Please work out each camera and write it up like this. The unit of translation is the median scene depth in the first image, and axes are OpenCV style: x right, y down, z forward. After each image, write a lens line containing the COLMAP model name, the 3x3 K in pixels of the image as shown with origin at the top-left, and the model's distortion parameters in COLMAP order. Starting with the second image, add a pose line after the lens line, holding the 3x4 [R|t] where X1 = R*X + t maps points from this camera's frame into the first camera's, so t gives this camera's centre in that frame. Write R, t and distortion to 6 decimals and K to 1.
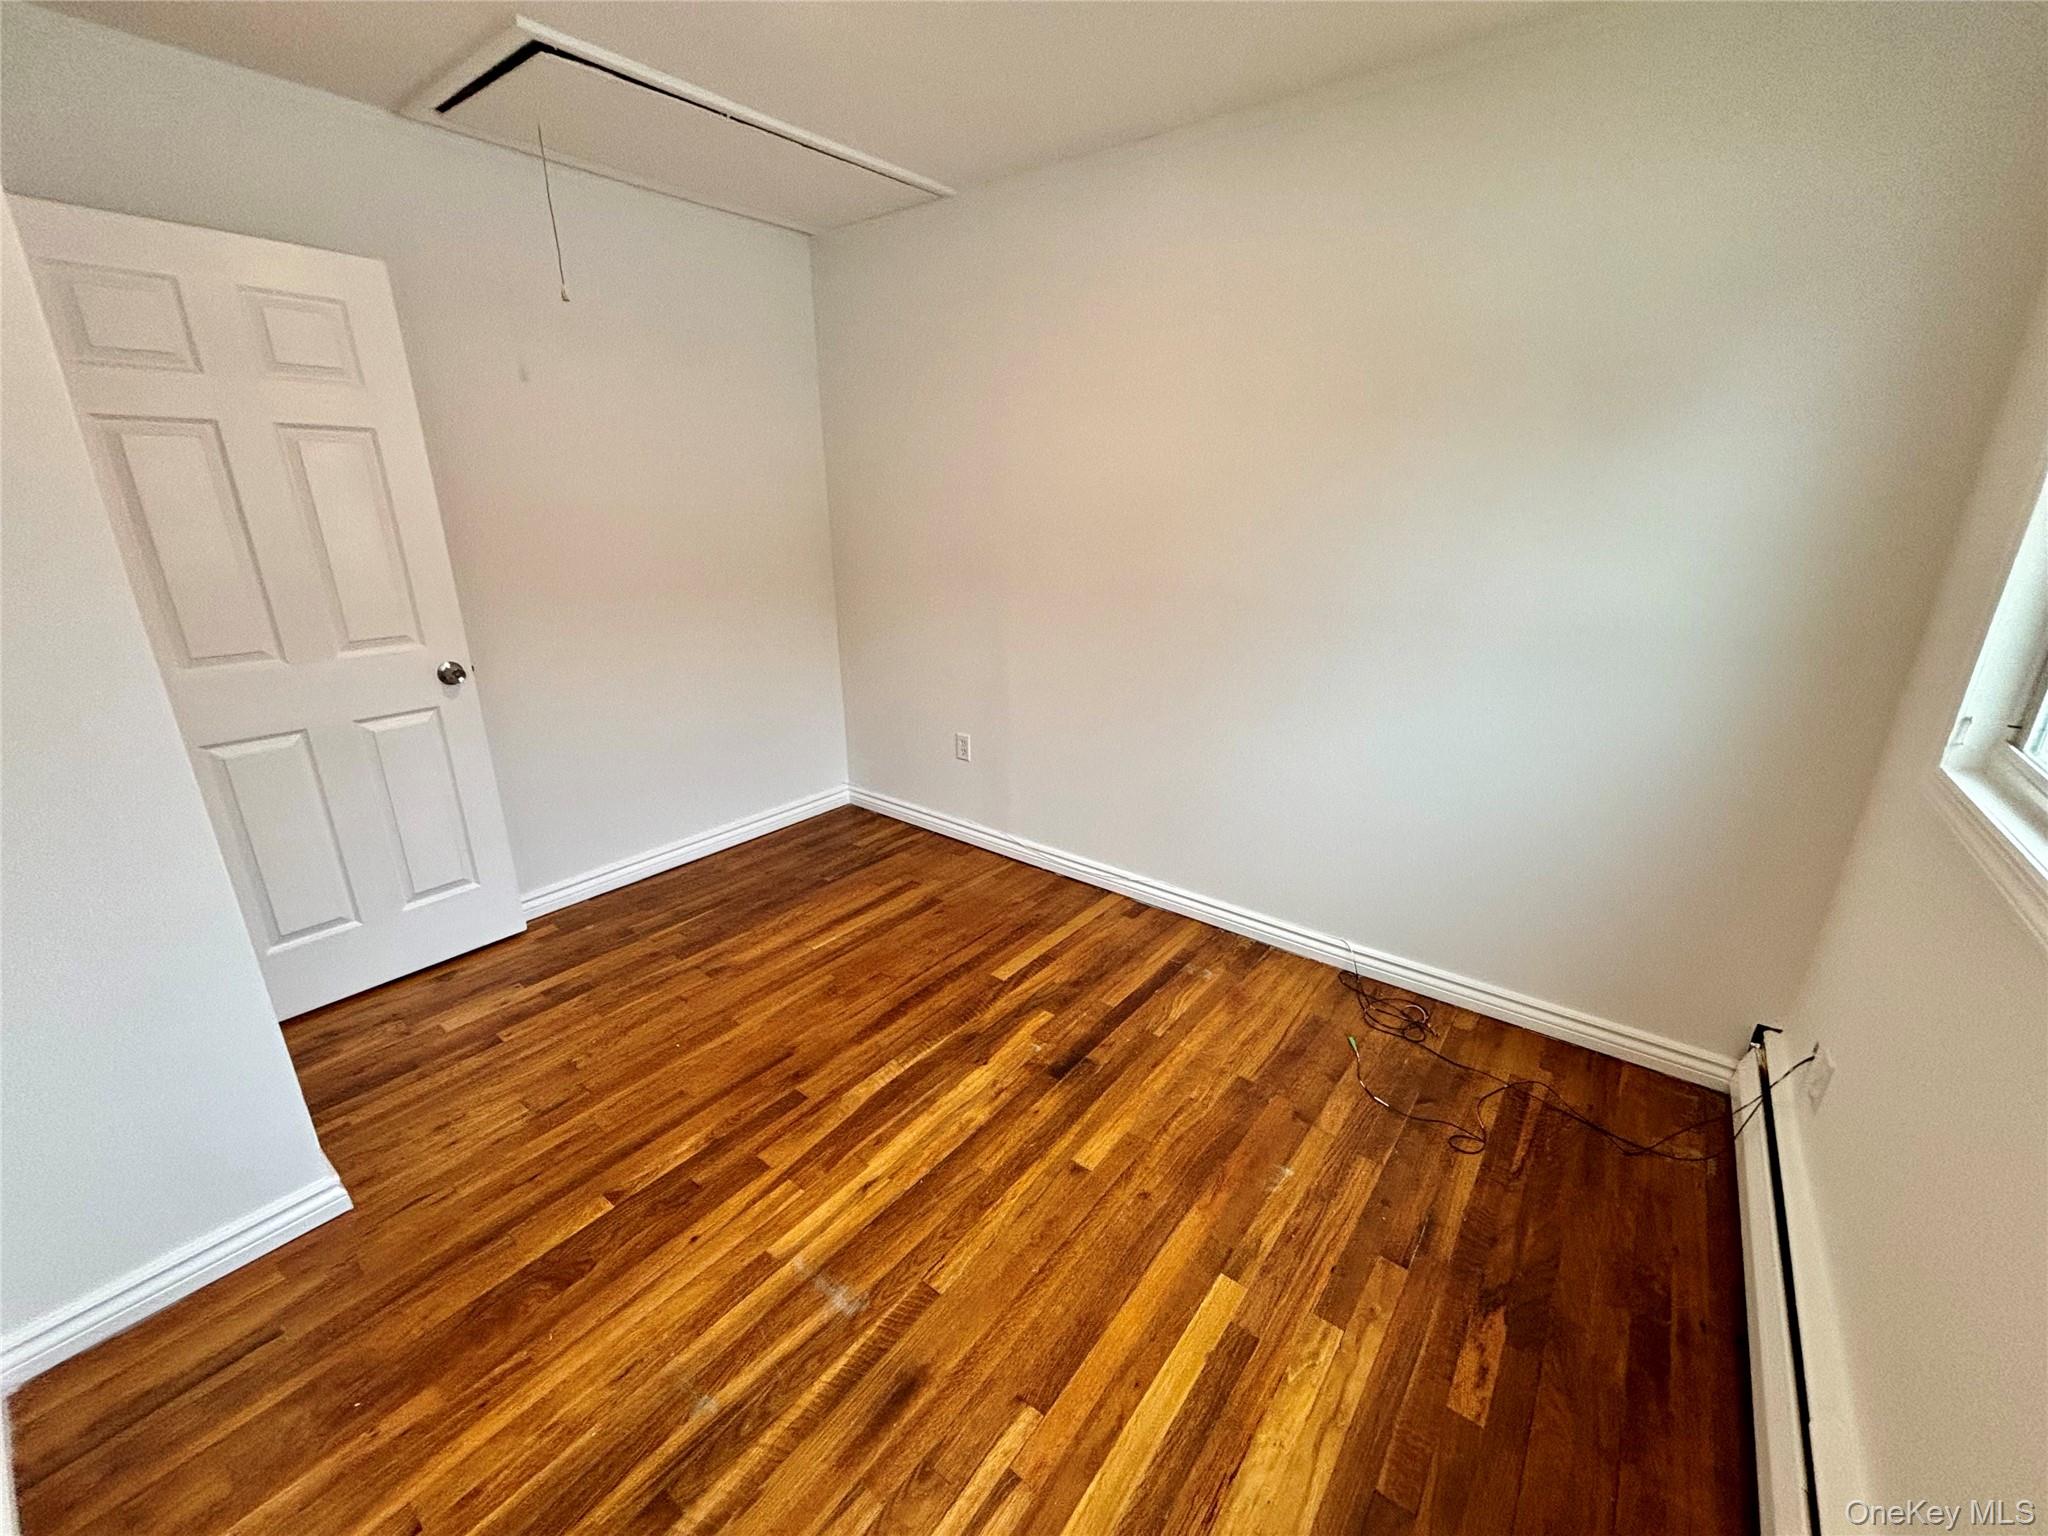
lens RADIAL K [[819.0, 0, 1020.8], [0, 819.0, 767.5], [0, 0, 1]] dist [-0.002033, -0.000222]
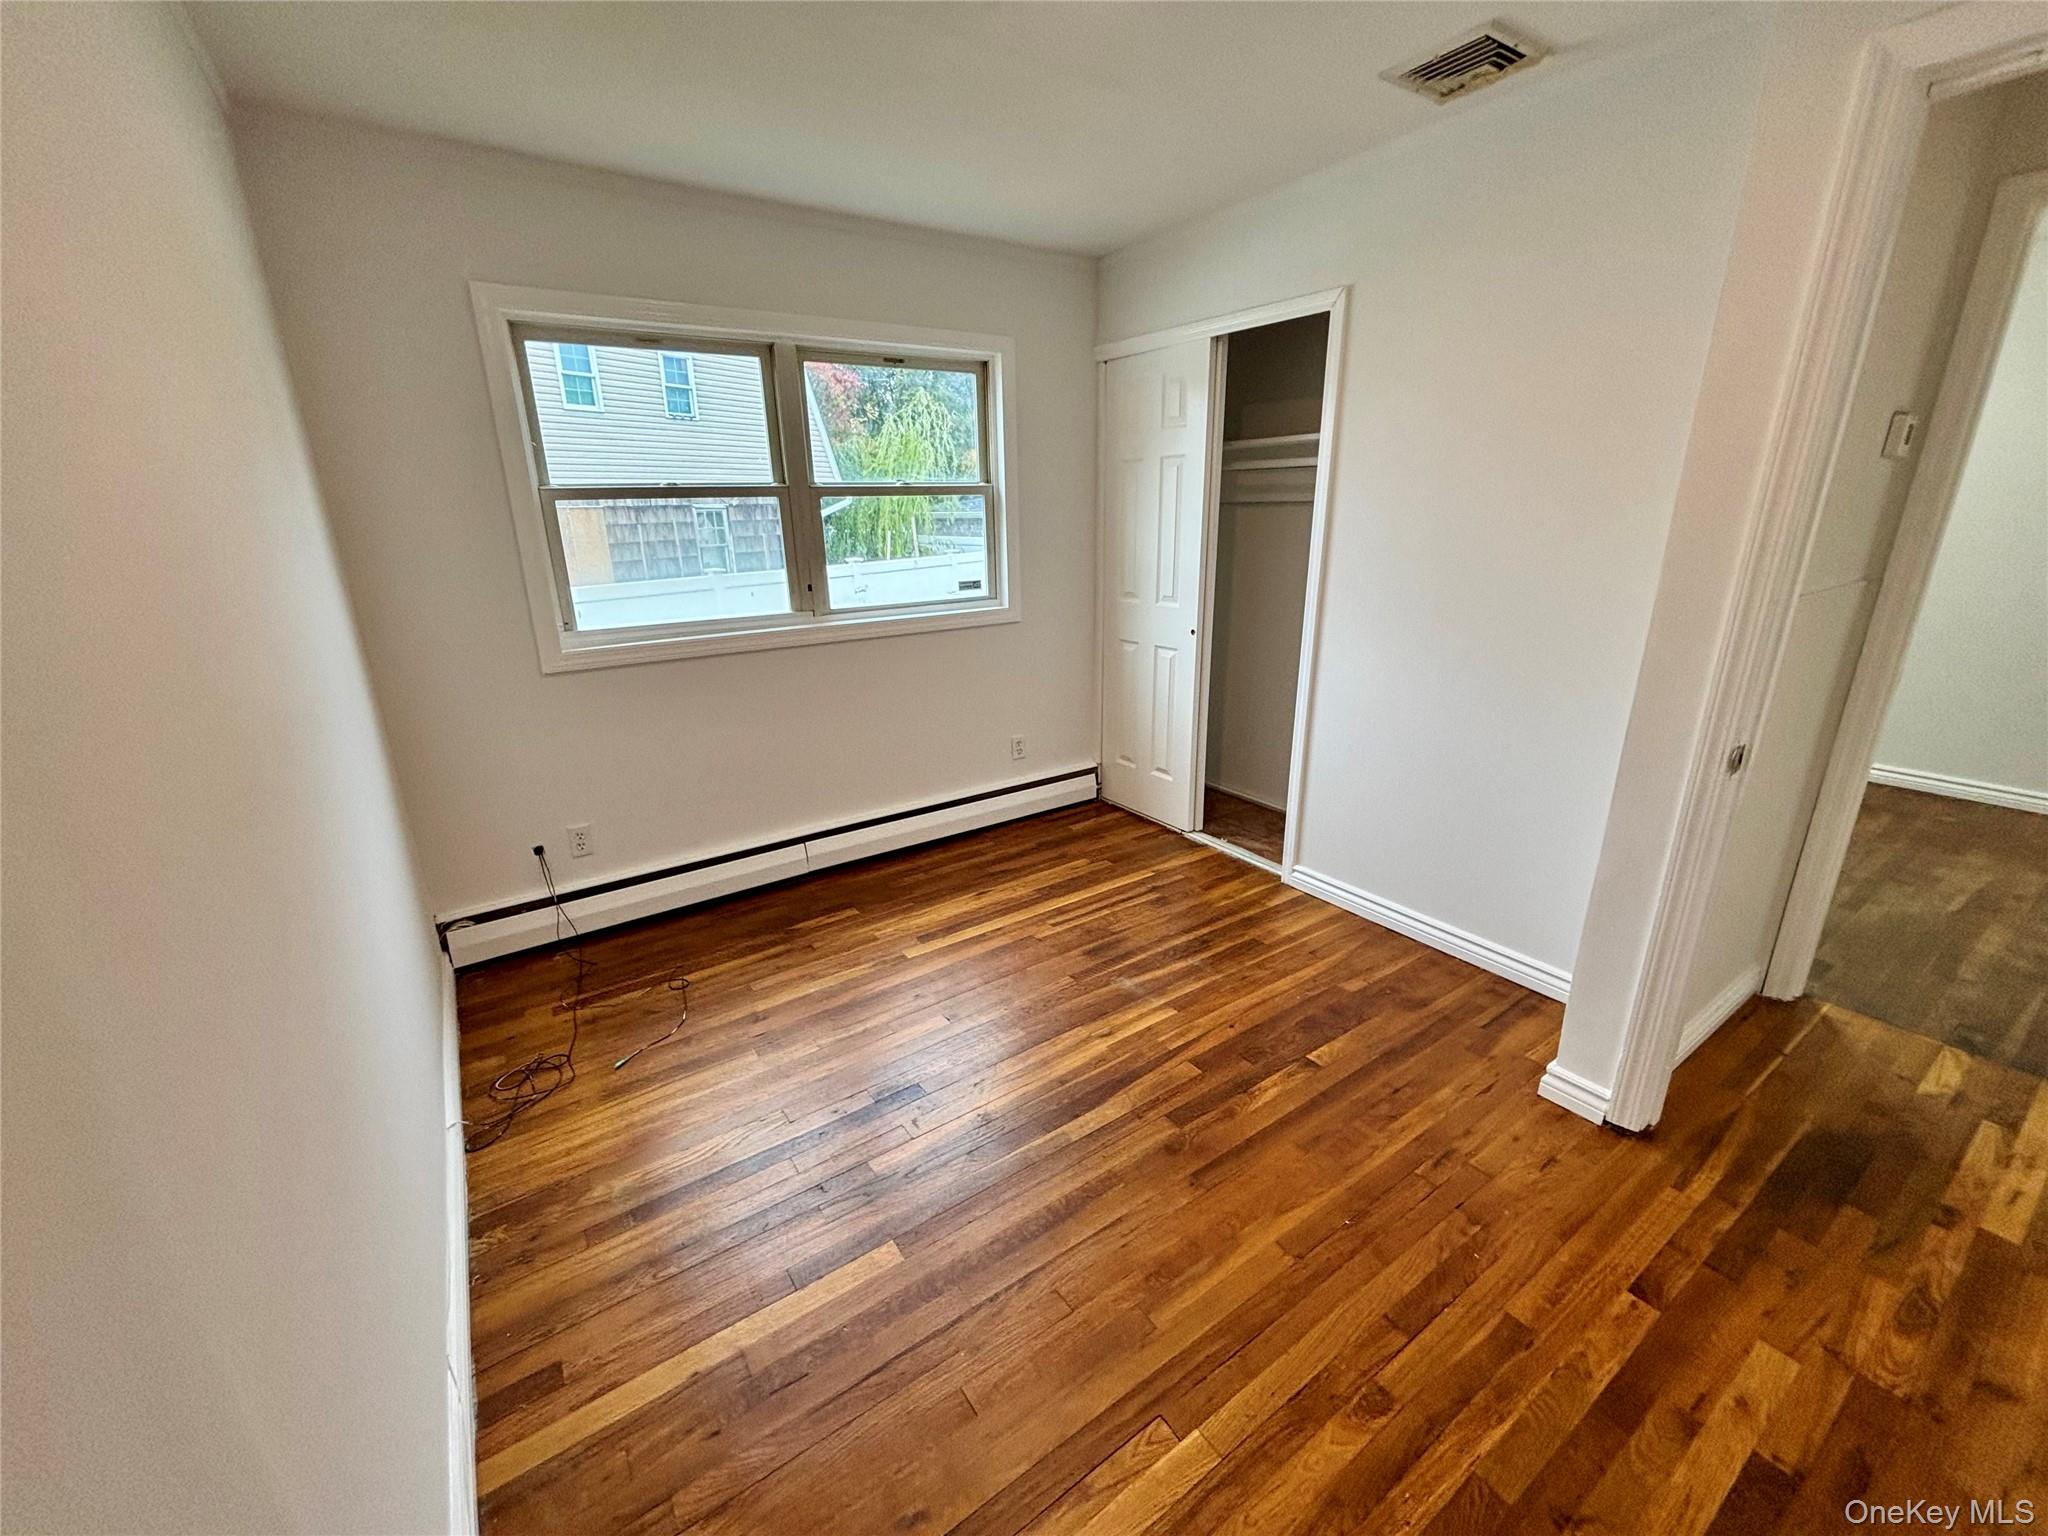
lens RADIAL K [[819.0, 0, 1019.6], [0, 819.0, 765.1], [0, 0, 1]] dist [-0.002033, -0.000222]
pose [[-0.951927, -0.069842, 0.298257, -0.404010], [0.117732, 0.815462, 0.566711, -0.578209], [-0.282798, 0.574582, -0.768037, 1.766810]]
